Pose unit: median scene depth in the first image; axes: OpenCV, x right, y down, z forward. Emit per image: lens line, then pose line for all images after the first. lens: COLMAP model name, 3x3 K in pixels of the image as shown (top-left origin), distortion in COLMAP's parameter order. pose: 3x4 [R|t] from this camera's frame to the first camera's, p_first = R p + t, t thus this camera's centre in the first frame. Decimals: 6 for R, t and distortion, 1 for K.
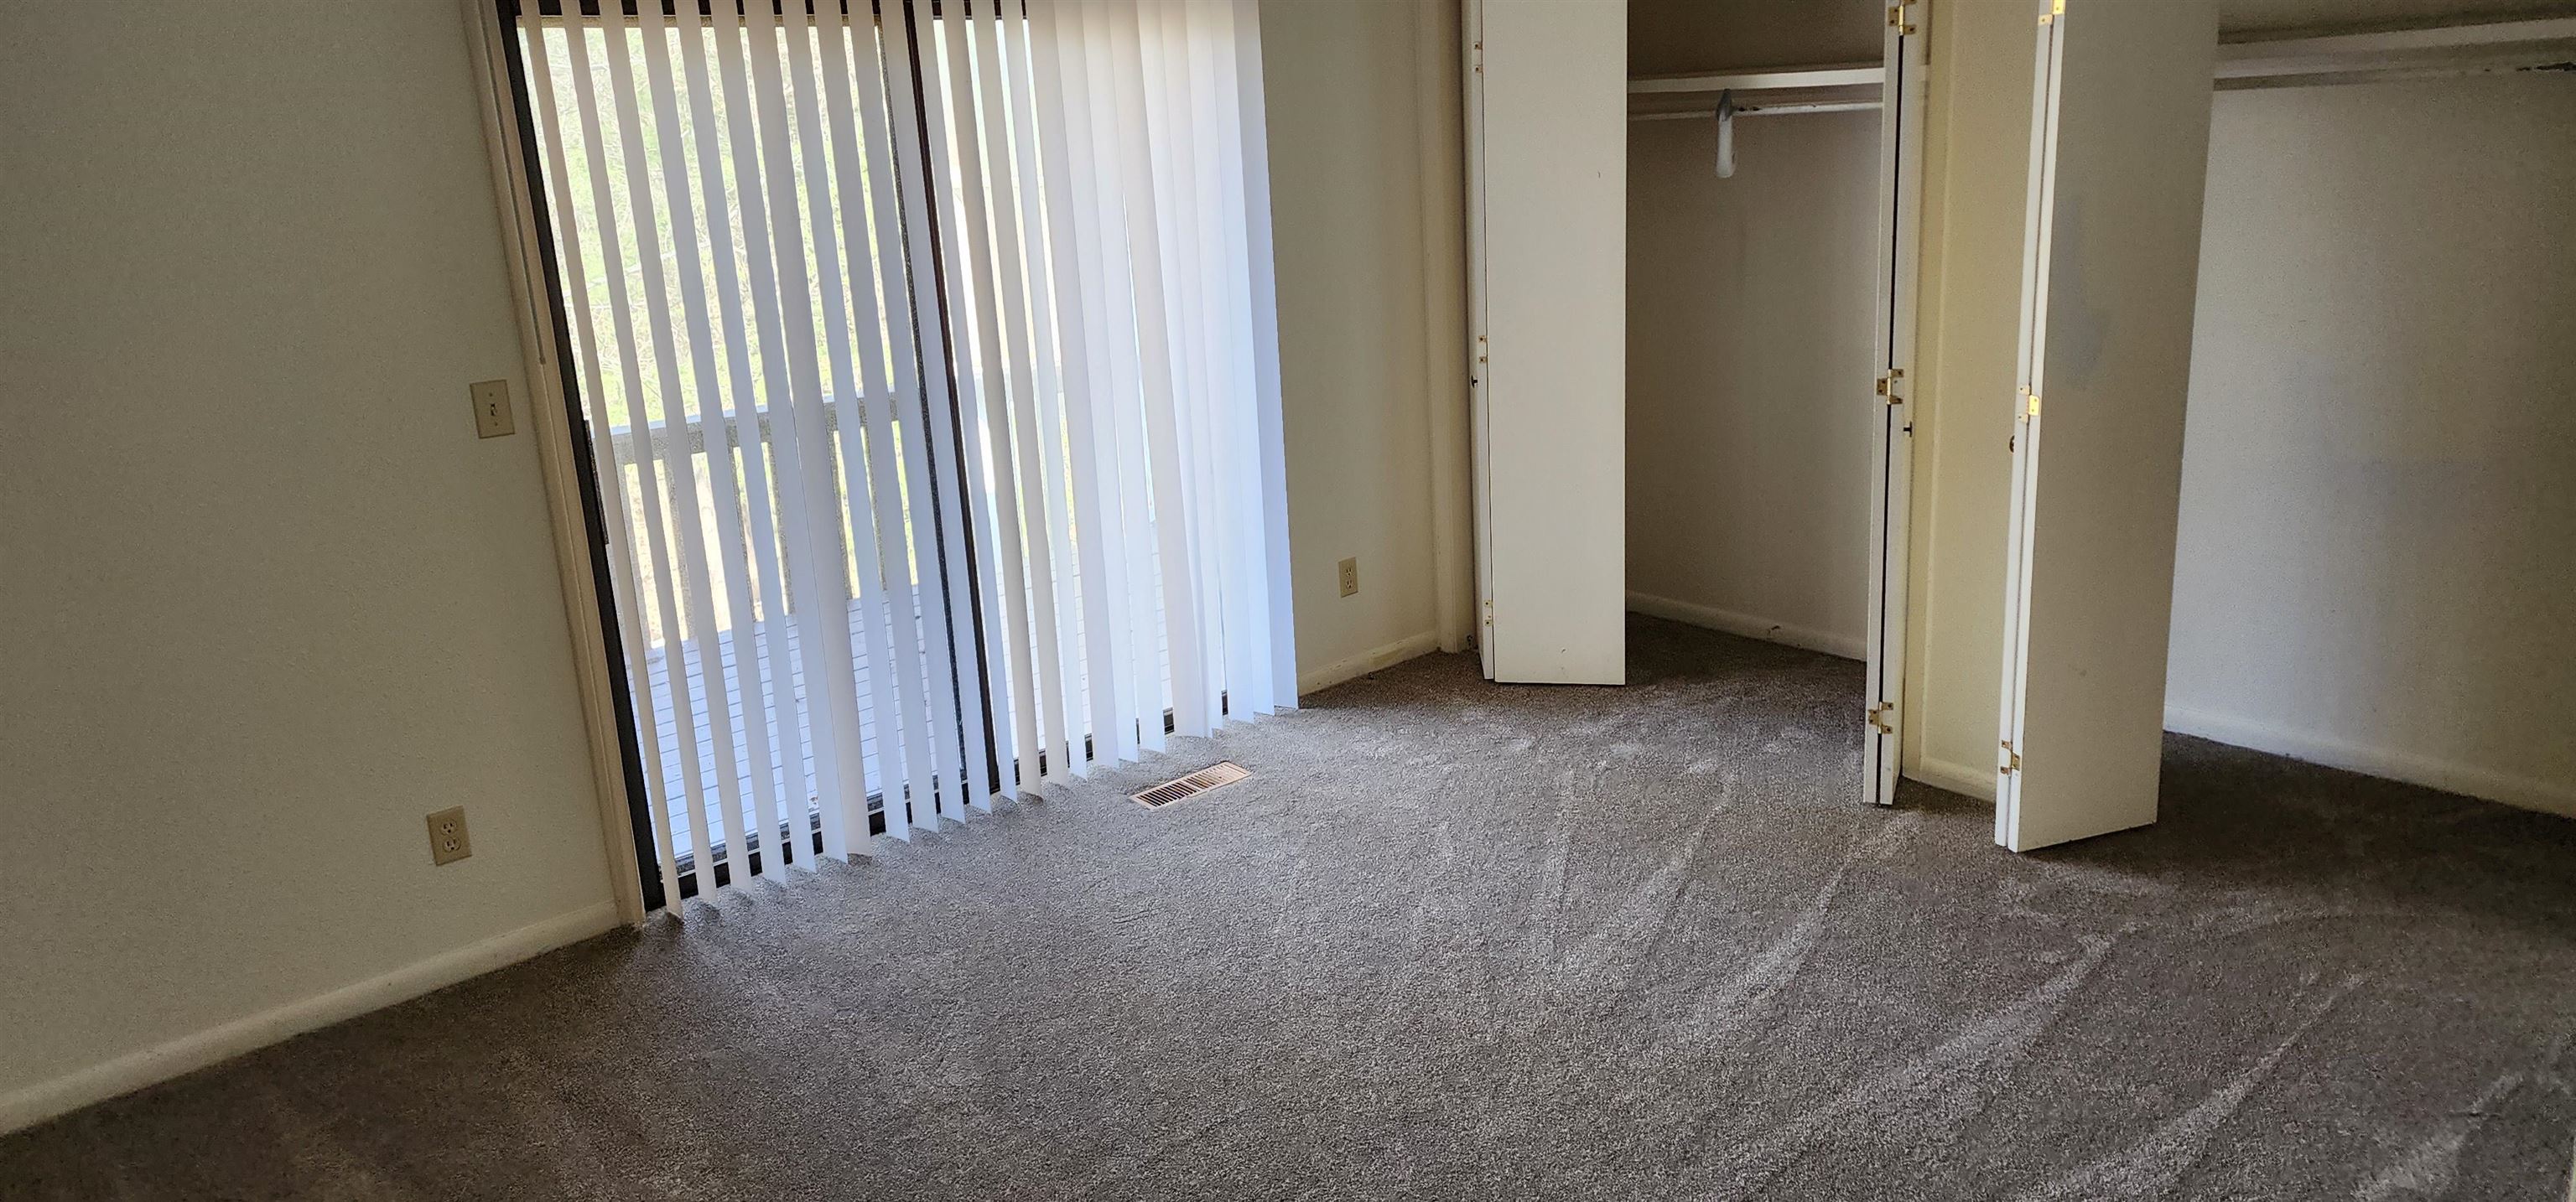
lens RADIAL K [[1711.4, 0, 1285.1], [0, 1711.4, 600.3], [0, 0, 1]] dist [0.044591, -0.013380]
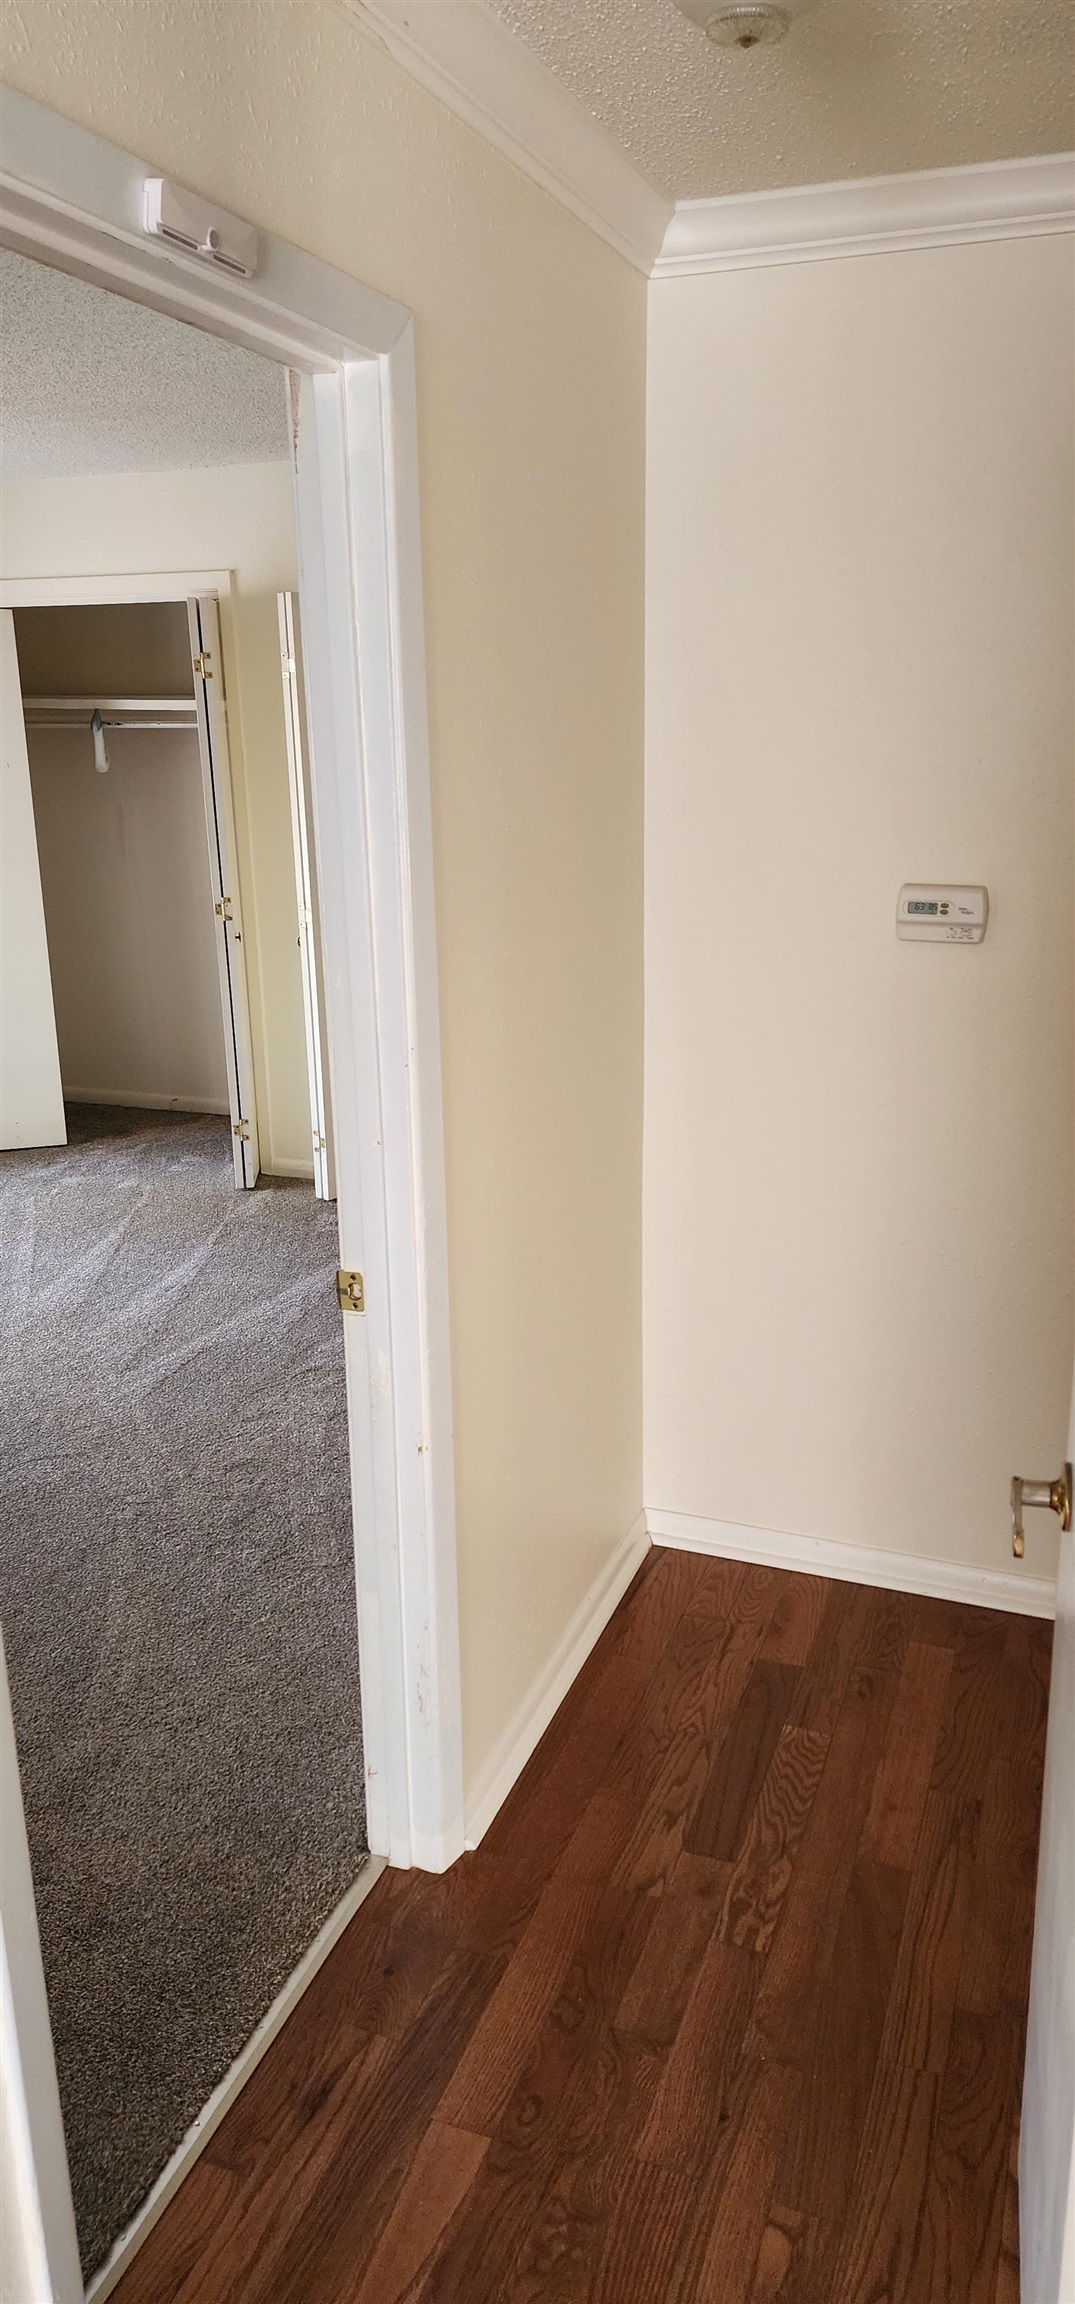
lens RADIAL K [[1531.0, 0, 555.8], [0, 1531.0, 1157.6], [0, 0, 1]] dist [0.044591, -0.013380]
pose [[0.872253, -0.086150, 0.481406, -0.066399], [0.094348, 0.995513, 0.007205, 0.113018], [-0.479867, 0.039135, 0.876468, -0.325721]]
